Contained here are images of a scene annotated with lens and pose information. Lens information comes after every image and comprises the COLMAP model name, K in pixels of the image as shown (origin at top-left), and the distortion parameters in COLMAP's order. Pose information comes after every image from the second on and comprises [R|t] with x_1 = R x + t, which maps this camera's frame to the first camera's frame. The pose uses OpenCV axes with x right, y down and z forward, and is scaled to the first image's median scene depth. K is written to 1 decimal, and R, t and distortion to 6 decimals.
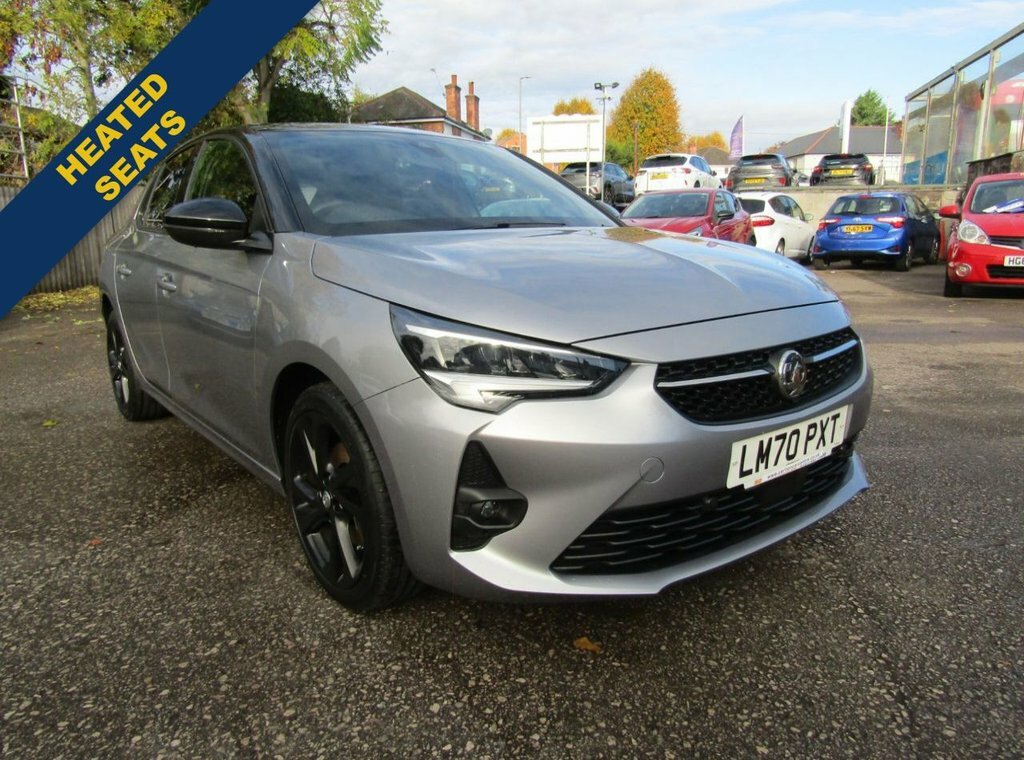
lens RADIAL K [[714.7, 0, 512.0], [0, 714.7, 380.0], [0, 0, 1]] dist [0.004896, -0.003092]
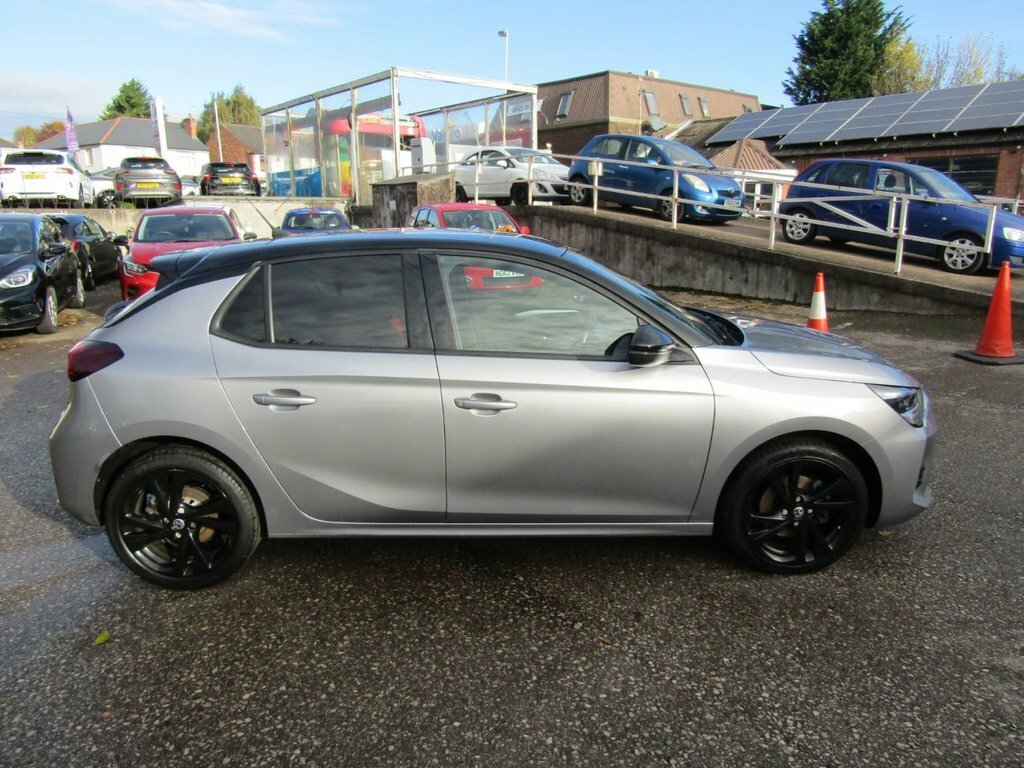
lens RADIAL K [[728.5, 0, 512.0], [0, 728.5, 384.0], [0, 0, 1]] dist [0.004033, -0.001071]
pose [[0.593300, -0.182351, 0.784056, -0.181612], [0.168404, 0.980569, 0.100623, -0.037094], [-0.787169, 0.072339, 0.612480, 0.048709]]
